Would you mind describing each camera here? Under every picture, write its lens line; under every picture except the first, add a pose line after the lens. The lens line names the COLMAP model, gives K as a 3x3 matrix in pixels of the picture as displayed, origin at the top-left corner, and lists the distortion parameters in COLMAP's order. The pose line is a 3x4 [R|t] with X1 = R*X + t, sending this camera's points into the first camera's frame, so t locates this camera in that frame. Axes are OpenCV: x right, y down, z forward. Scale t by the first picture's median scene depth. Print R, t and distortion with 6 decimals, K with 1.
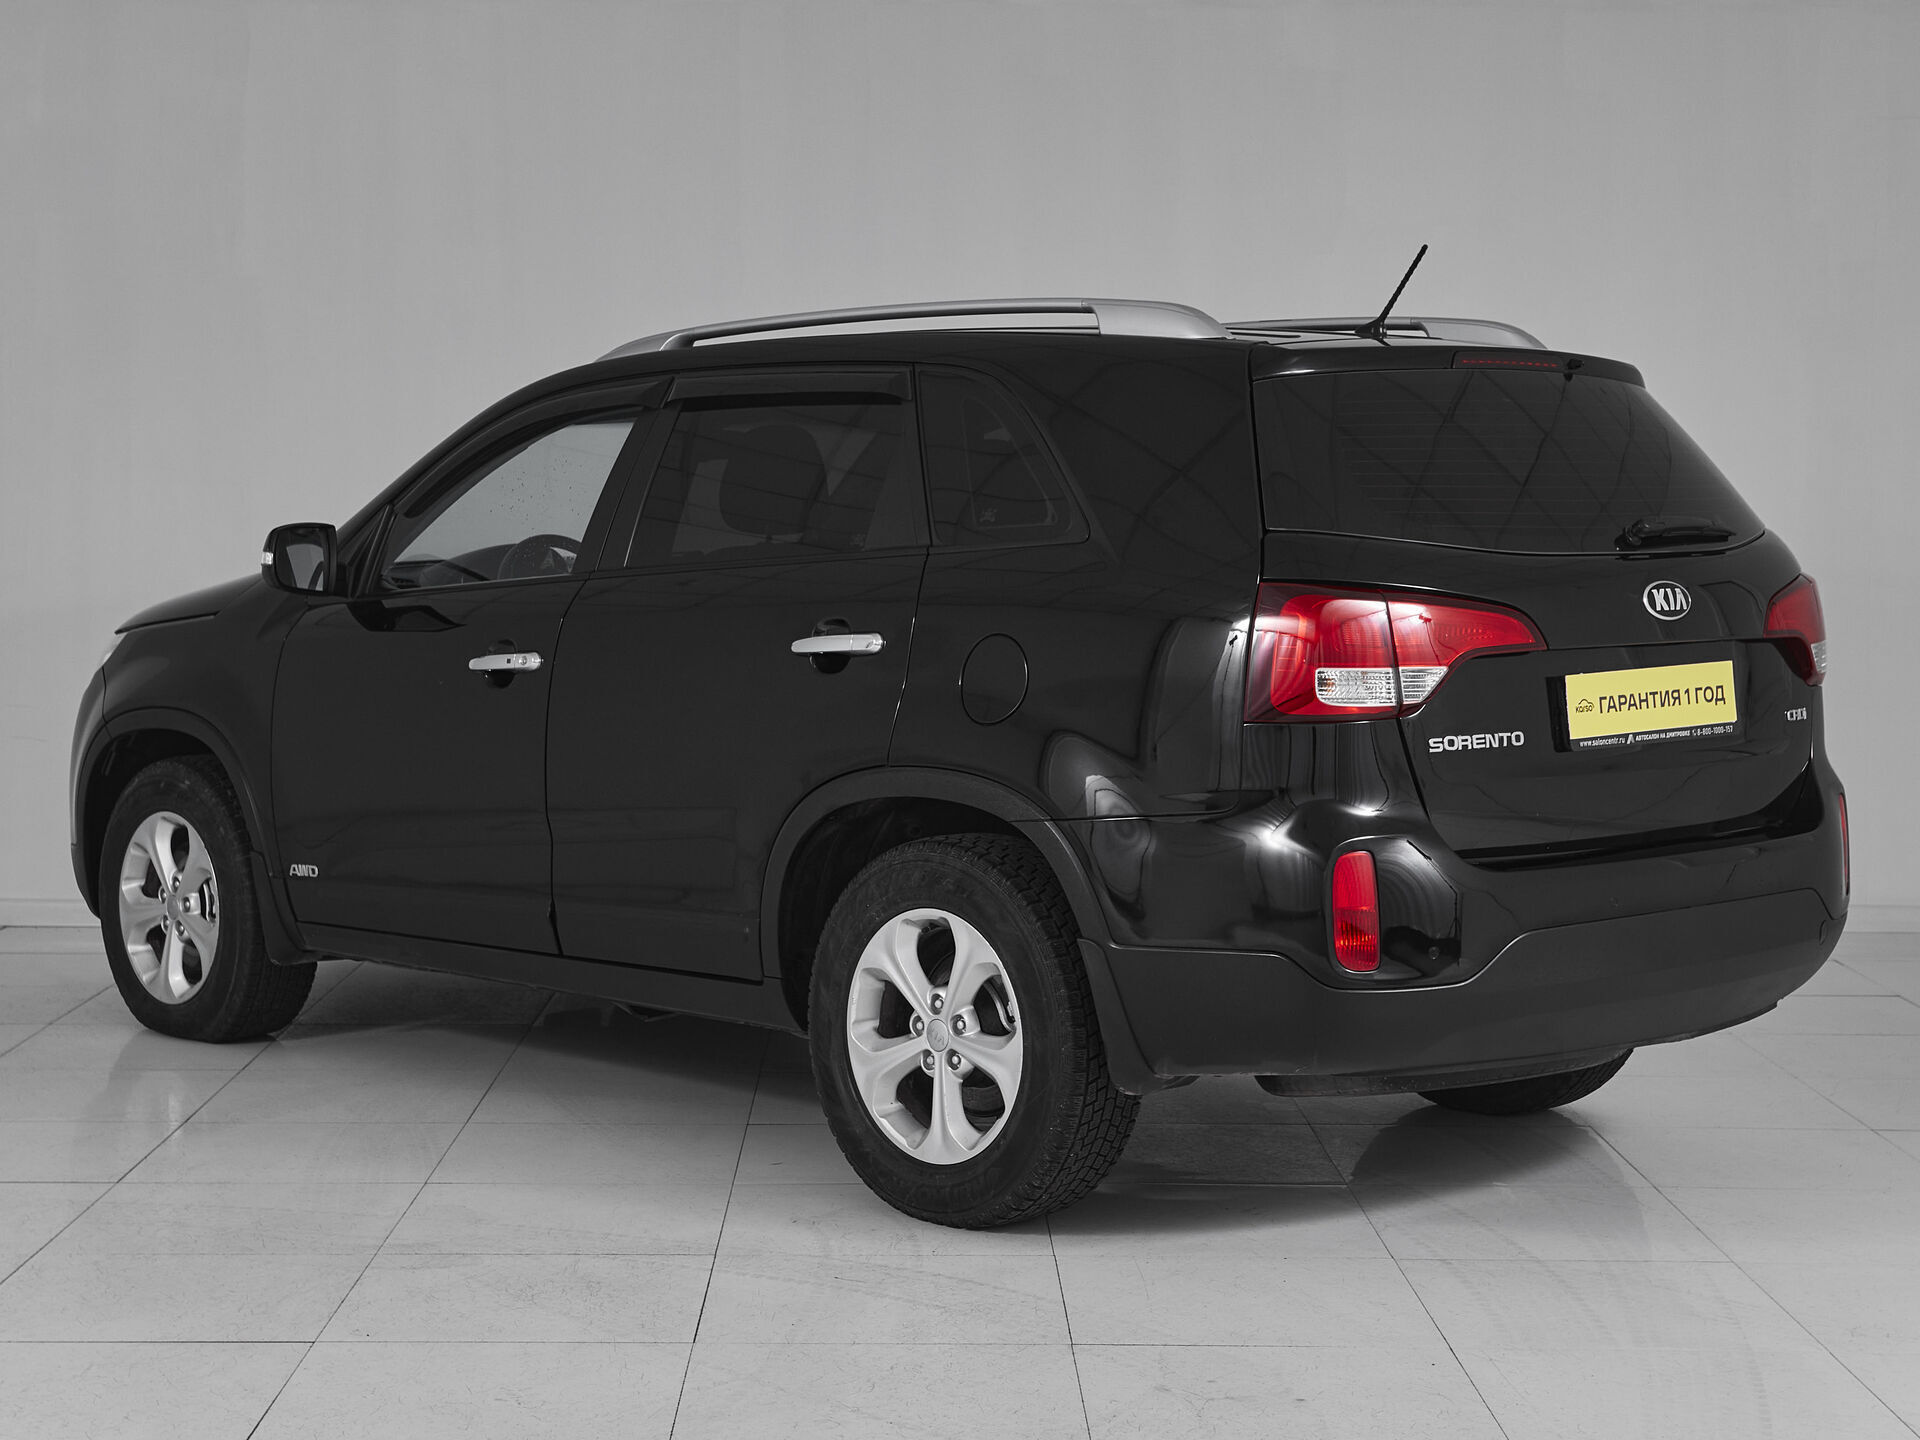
lens RADIAL K [[3331.1, 0, 960.0], [0, 3331.1, 720.0], [0, 0, 1]] dist [0.036185, 0.036339]
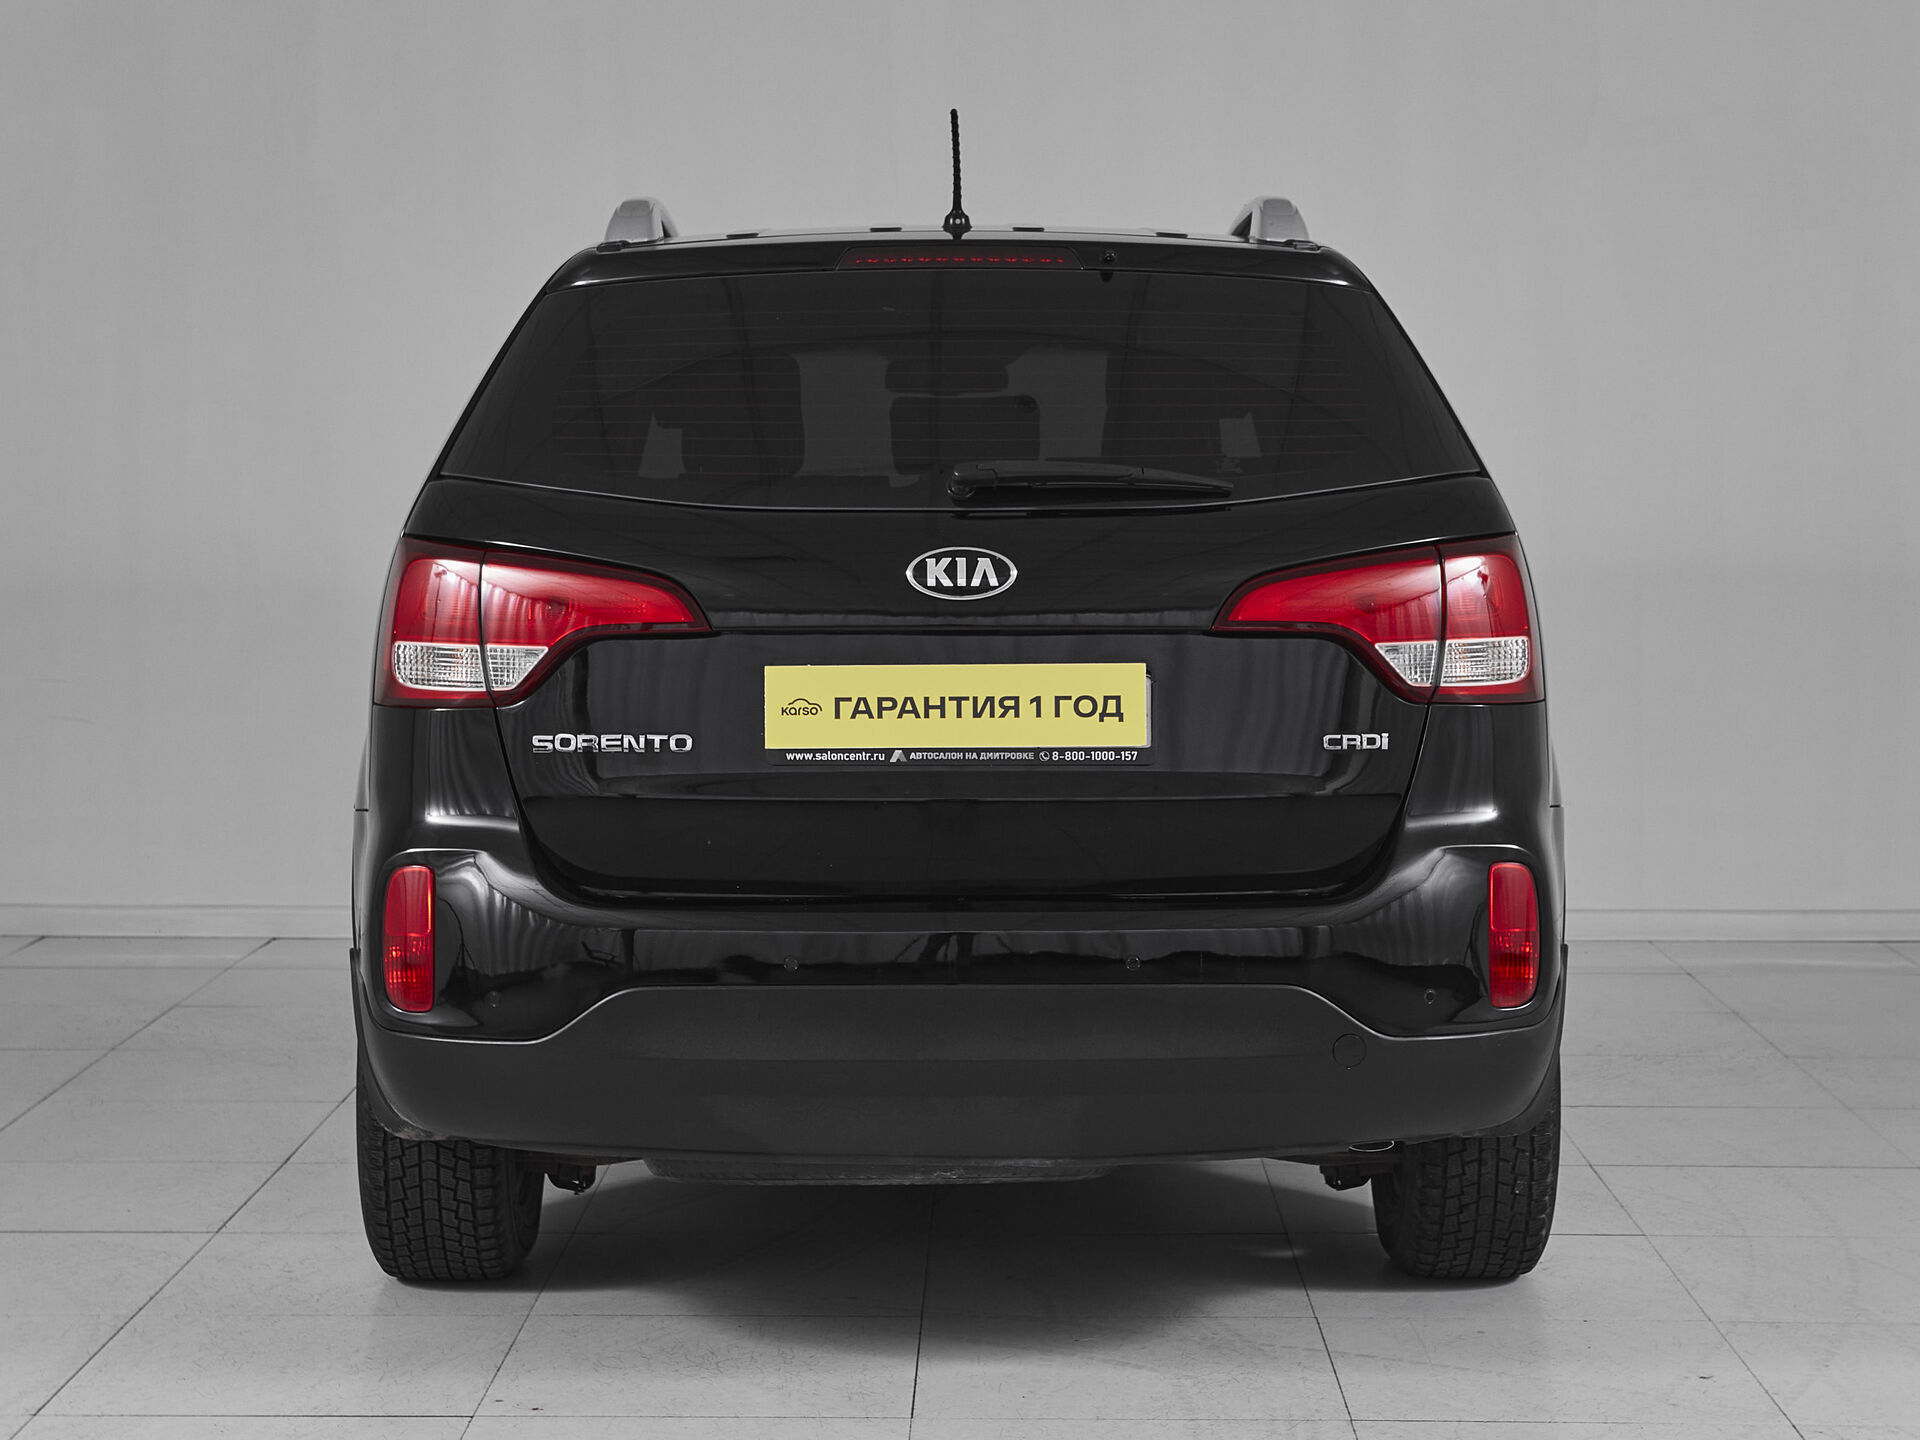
lens RADIAL K [[3331.1, 0, 960.0], [0, 3331.1, 720.0], [0, 0, 1]] dist [0.036185, 0.036339]
pose [[0.729625, 0.032085, -0.683094, 0.731843], [-0.053100, 0.998541, -0.009815, 0.004186], [0.681783, 0.043434, 0.730264, 0.462416]]
